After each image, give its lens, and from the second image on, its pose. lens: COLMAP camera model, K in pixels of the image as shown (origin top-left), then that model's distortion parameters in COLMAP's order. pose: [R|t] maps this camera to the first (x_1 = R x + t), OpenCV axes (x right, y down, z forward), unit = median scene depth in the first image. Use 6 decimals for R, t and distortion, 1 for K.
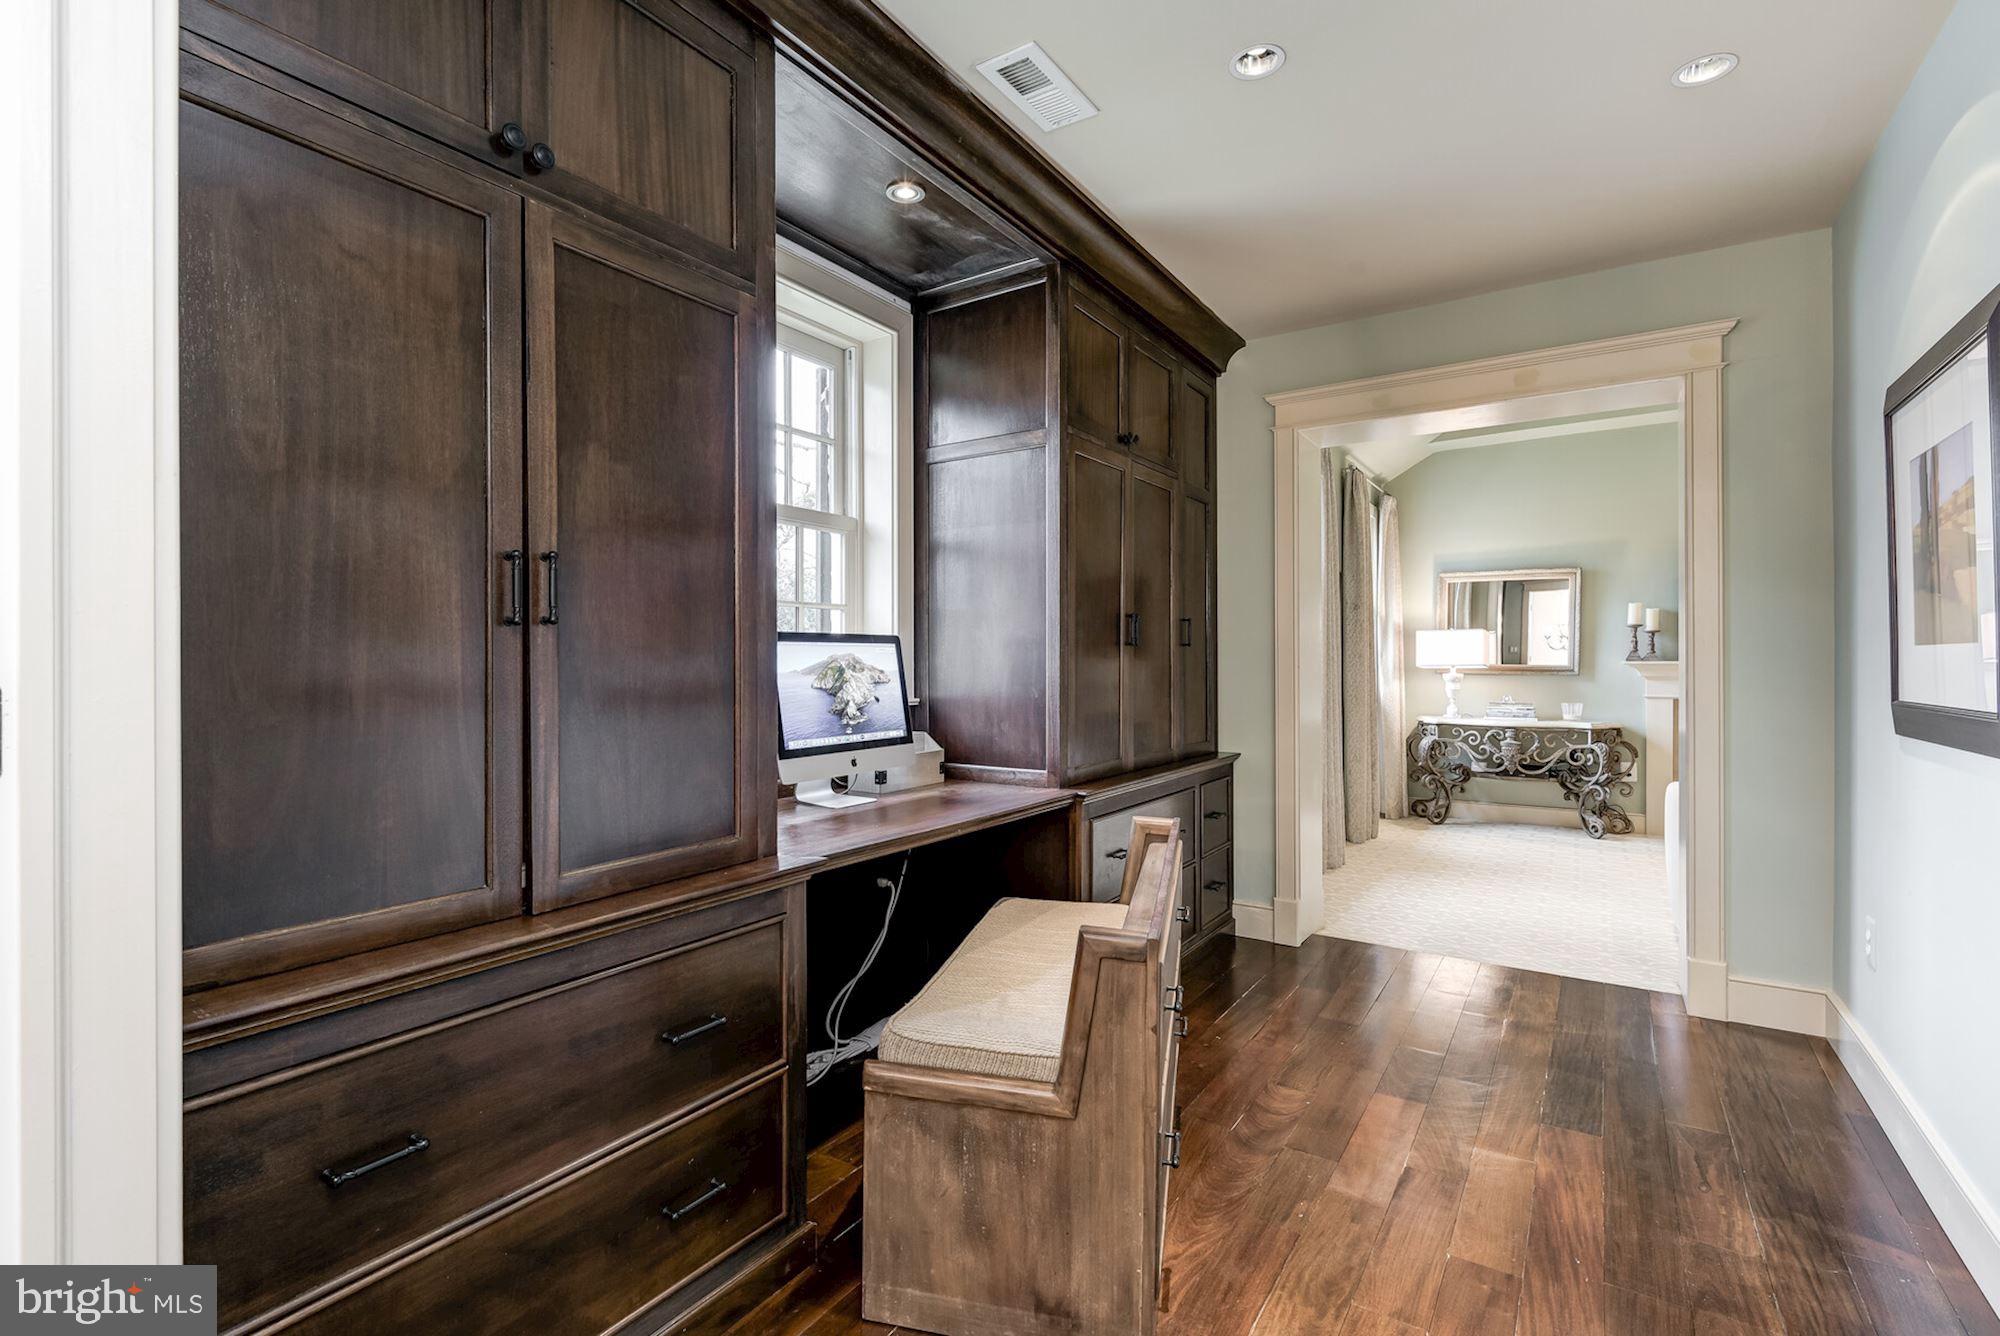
lens RADIAL K [[913.8, 0, 998.1], [0, 913.8, 667.6], [0, 0, 1]] dist [0.008553, -0.006729]
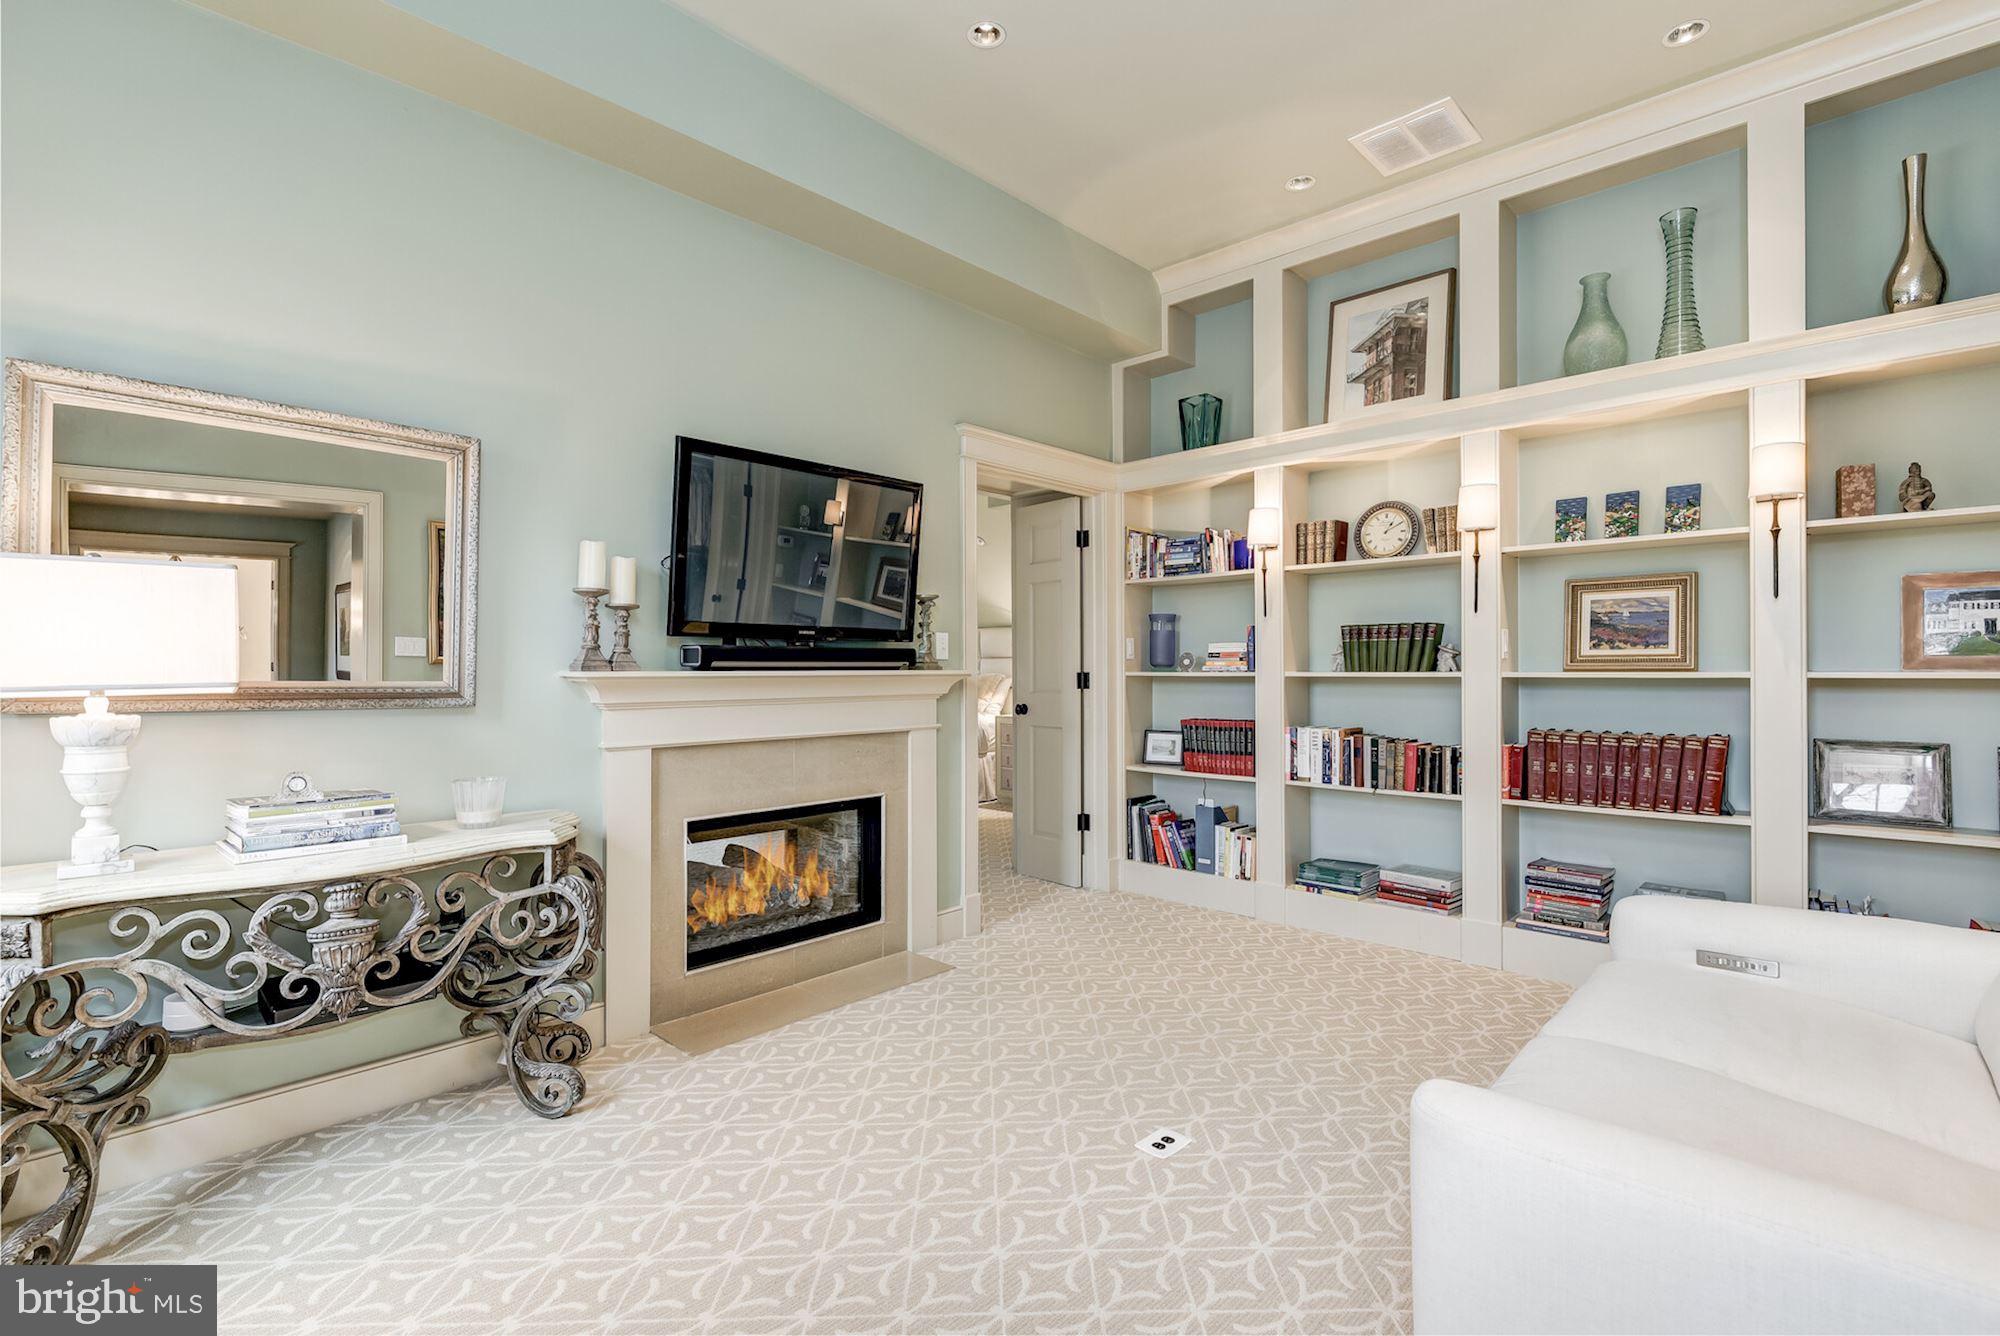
lens RADIAL K [[913.8, 0, 995.5], [0, 913.8, 660.2], [0, 0, 1]] dist [0.008553, -0.006729]
pose [[0.182877, 0.004078, 0.983127, 0.282039], [-0.000479, 0.999992, -0.004059, -0.010220], [-0.983136, 0.000271, 0.182878, 0.708874]]
